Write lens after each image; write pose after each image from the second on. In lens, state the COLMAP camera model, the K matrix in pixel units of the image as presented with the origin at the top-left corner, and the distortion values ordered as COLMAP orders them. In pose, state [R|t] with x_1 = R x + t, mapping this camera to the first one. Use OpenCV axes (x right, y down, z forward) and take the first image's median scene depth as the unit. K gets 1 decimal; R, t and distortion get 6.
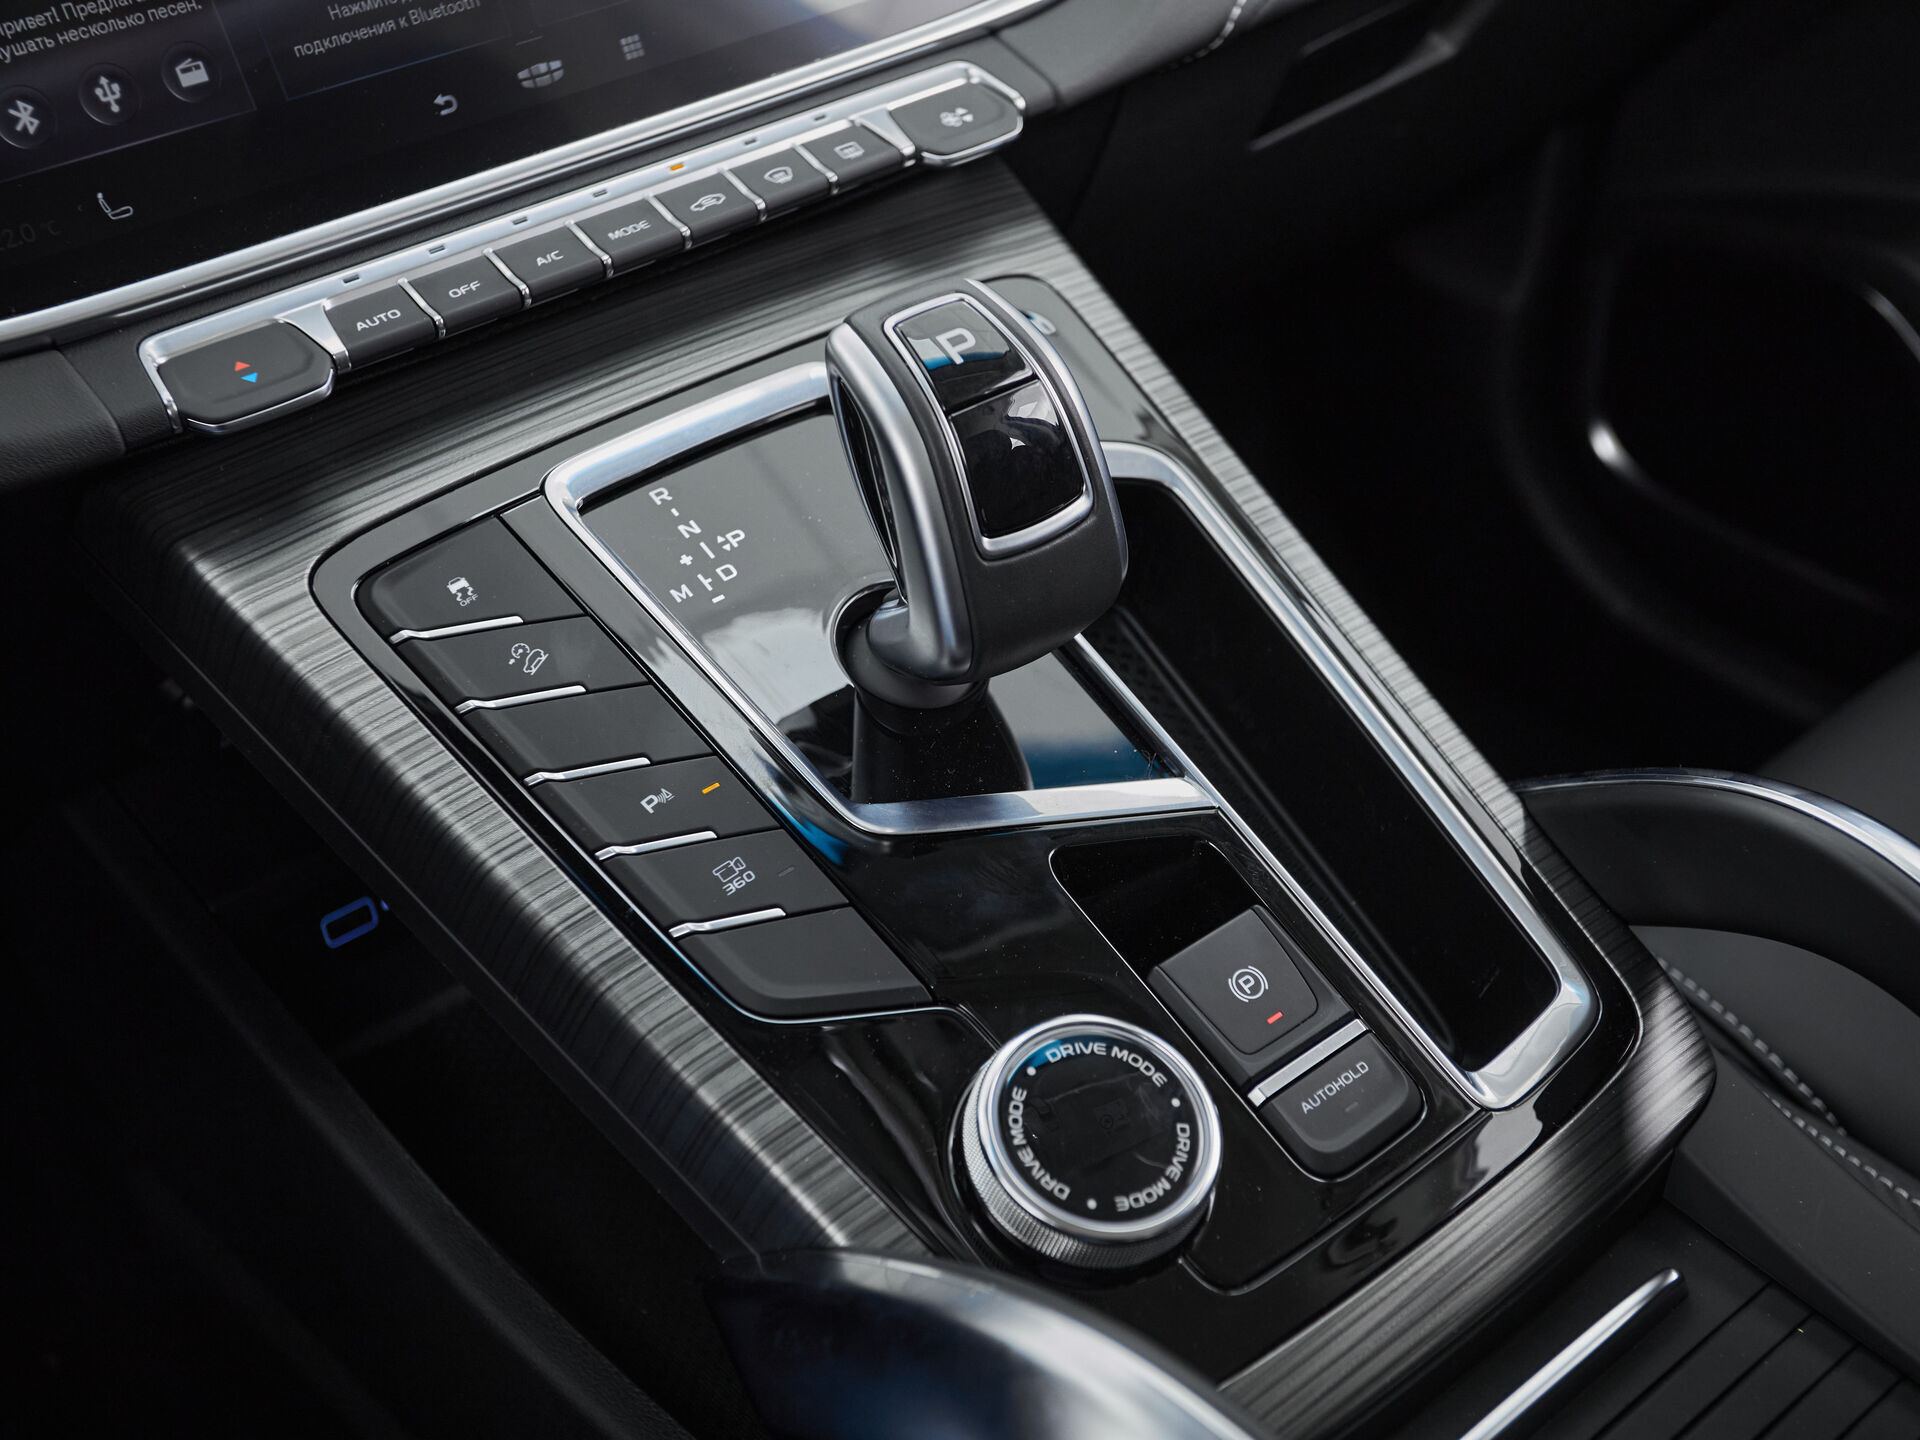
lens RADIAL K [[2376.7, 0, 963.0], [0, 2376.7, 706.1], [0, 0, 1]] dist [0.022452, 0.000000]
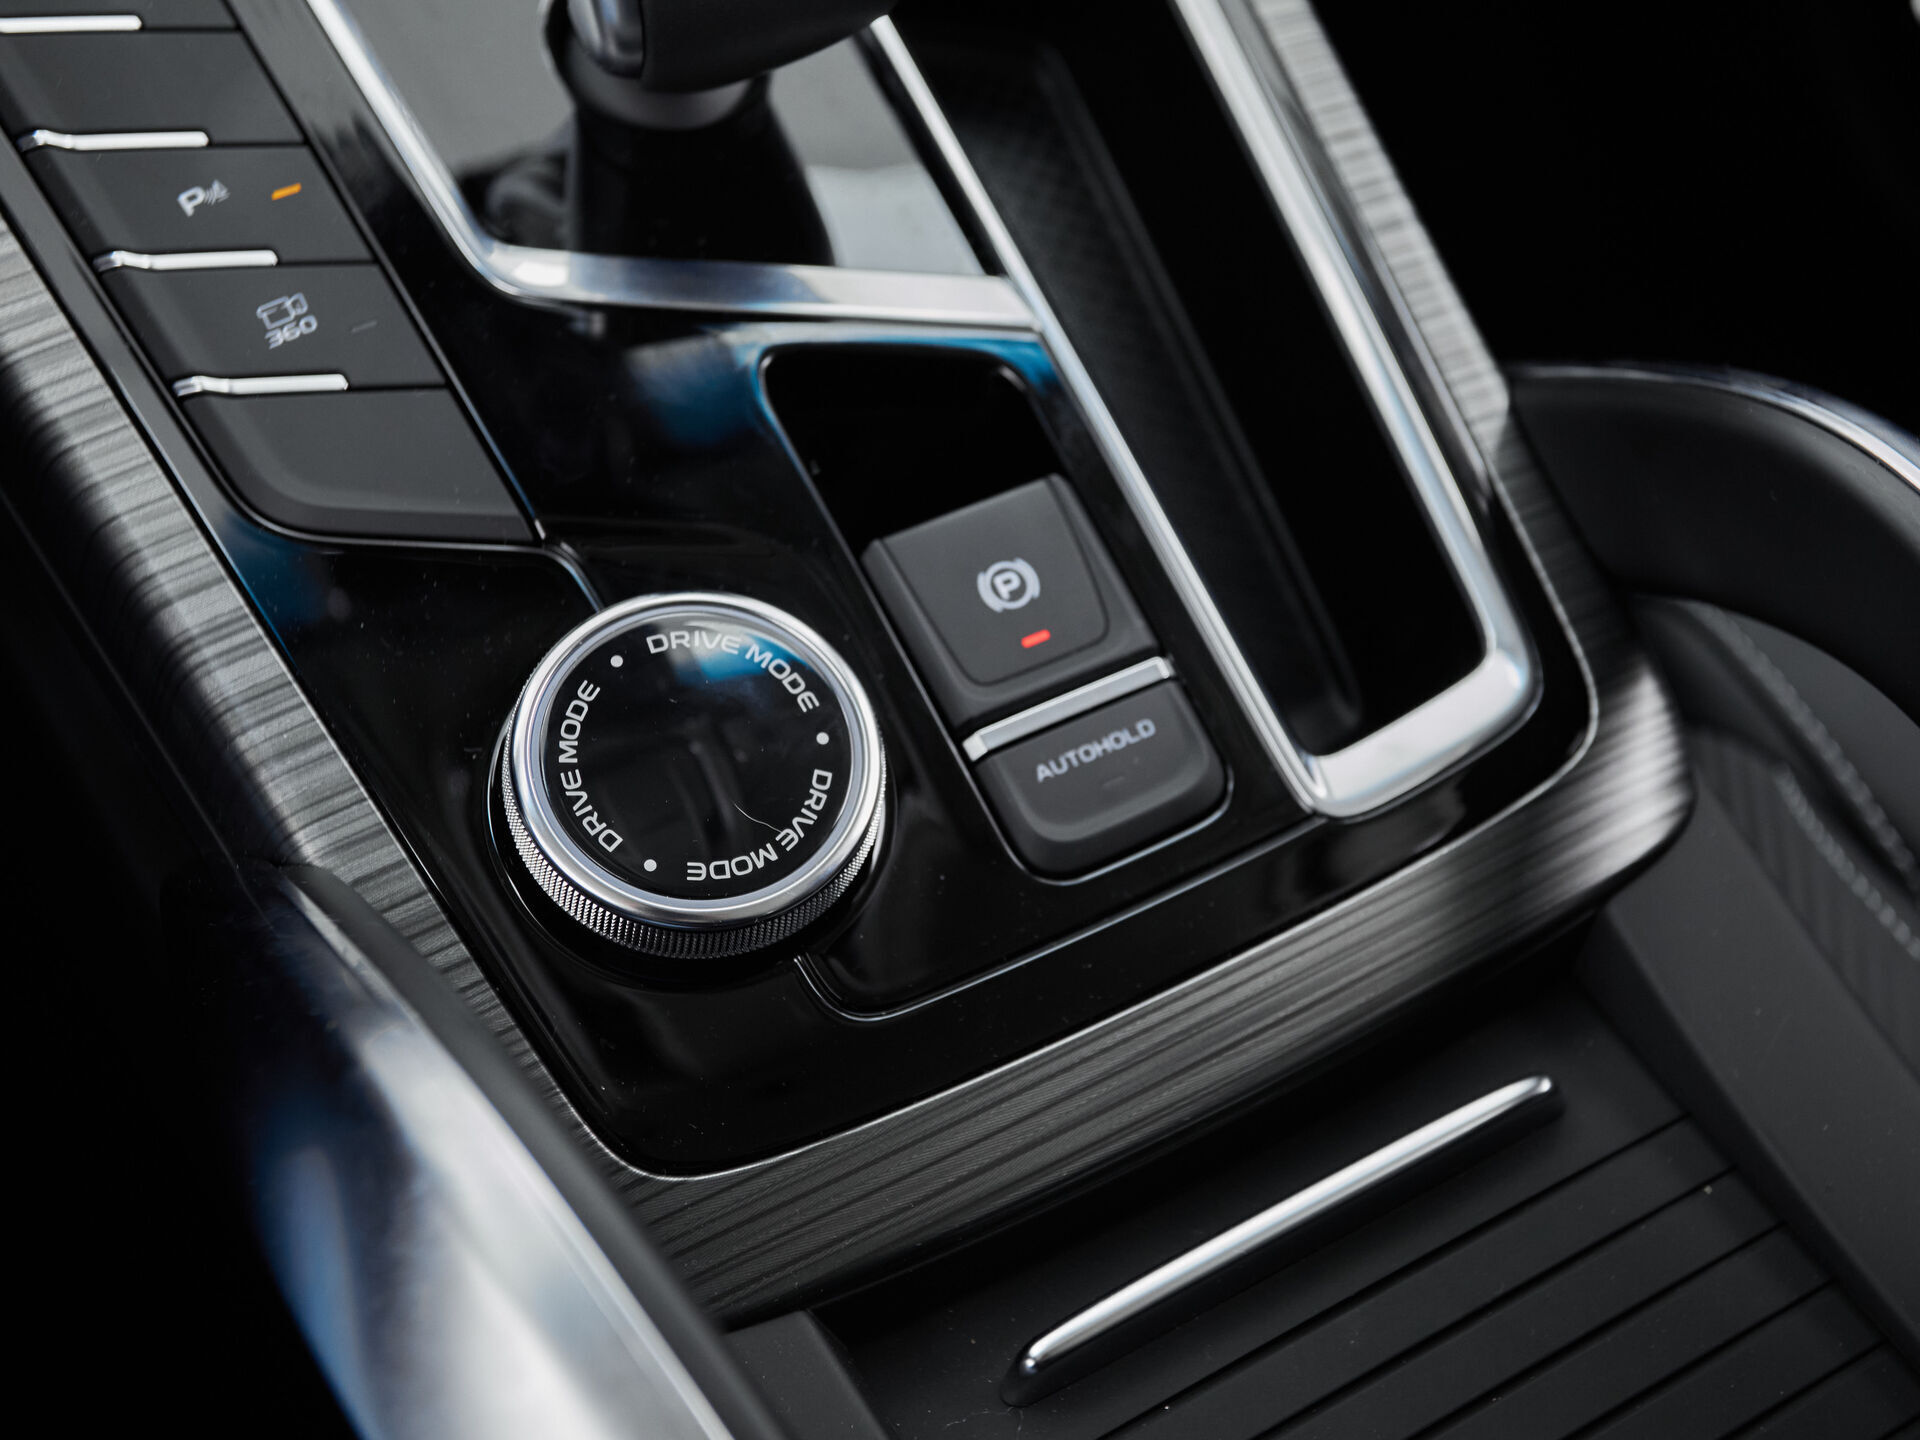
lens RADIAL K [[2376.7, 0, 1001.1], [0, 2376.7, 727.6], [0, 0, 1]] dist [0.022452, 0.000000]
pose [[0.984501, 0.154240, -0.083471, 0.181919], [-0.135371, 0.970921, 0.197451, 0.020823], [0.111498, -0.183091, 0.976753, 0.317355]]
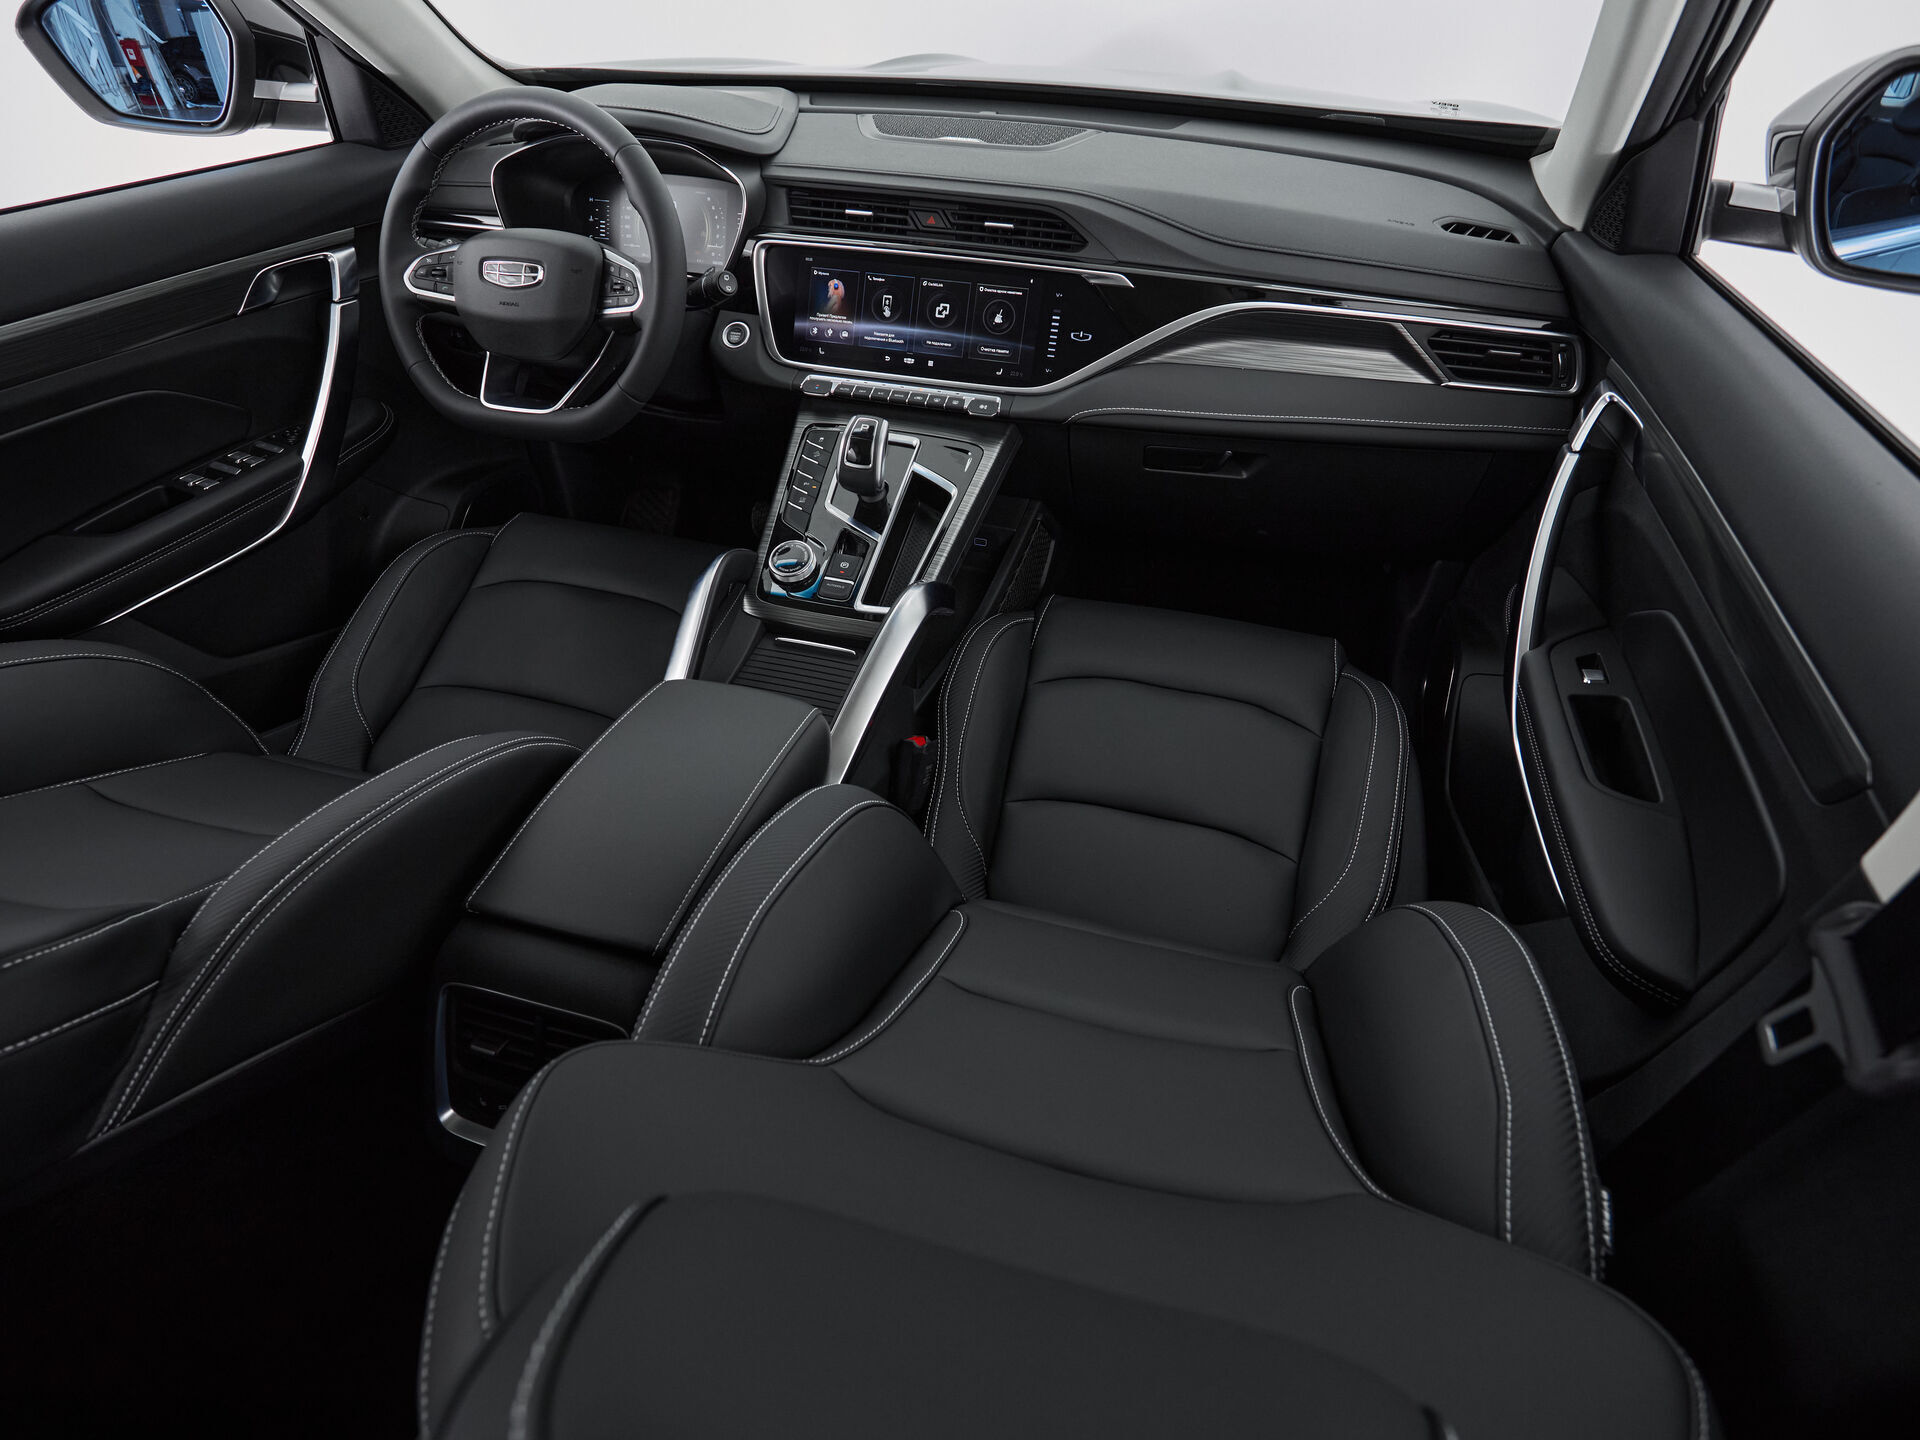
lens RADIAL K [[1034.9, 0, 969.2], [0, 1034.9, 708.3], [0, 0, 1]] dist [-0.006285, -0.000059]
pose [[0.561575, 0.556370, -0.612442, 1.800549], [-0.504864, 0.816829, 0.279111, -0.386168], [0.655549, 0.152458, 0.739602, -0.418461]]
